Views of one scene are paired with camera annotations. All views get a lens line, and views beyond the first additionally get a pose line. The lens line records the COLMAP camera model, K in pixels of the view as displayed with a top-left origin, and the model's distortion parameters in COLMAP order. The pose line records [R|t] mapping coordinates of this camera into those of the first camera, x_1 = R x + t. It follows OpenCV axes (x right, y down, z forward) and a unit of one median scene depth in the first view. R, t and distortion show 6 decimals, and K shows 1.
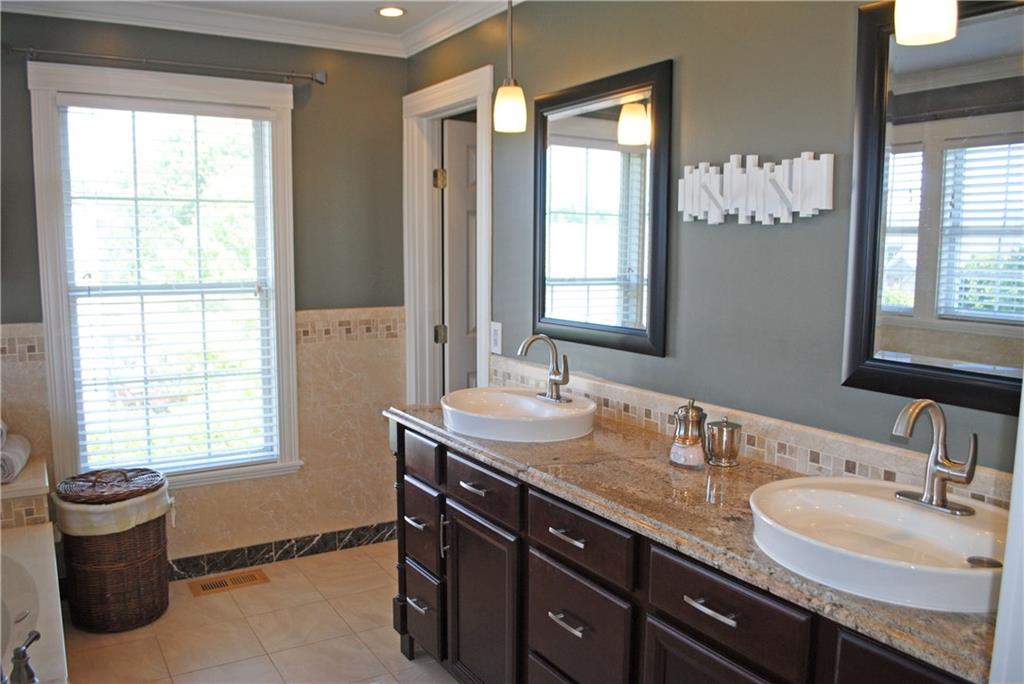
lens RADIAL K [[807.6, 0, 522.8], [0, 807.6, 341.4], [0, 0, 1]] dist [-0.080471, 0.002507]
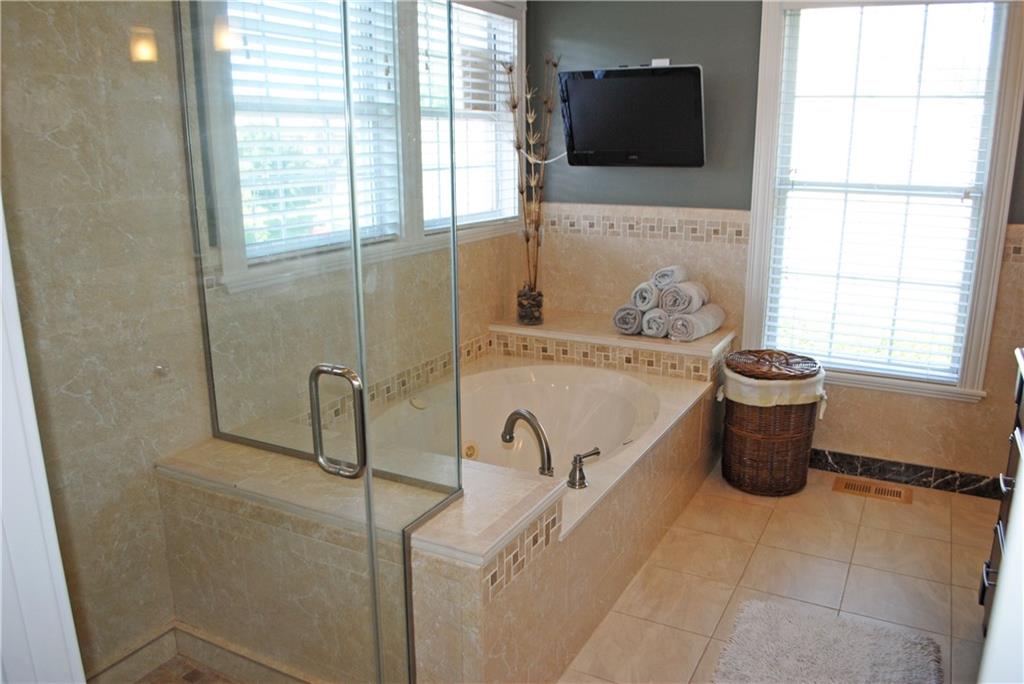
lens RADIAL K [[807.6, 0, 522.8], [0, 807.6, 344.8], [0, 0, 1]] dist [-0.080471, 0.002507]
pose [[0.506161, 0.208732, -0.836799, 0.211509], [-0.101058, 0.977940, 0.182811, -0.012201], [0.856498, -0.007967, 0.516090, 0.118221]]
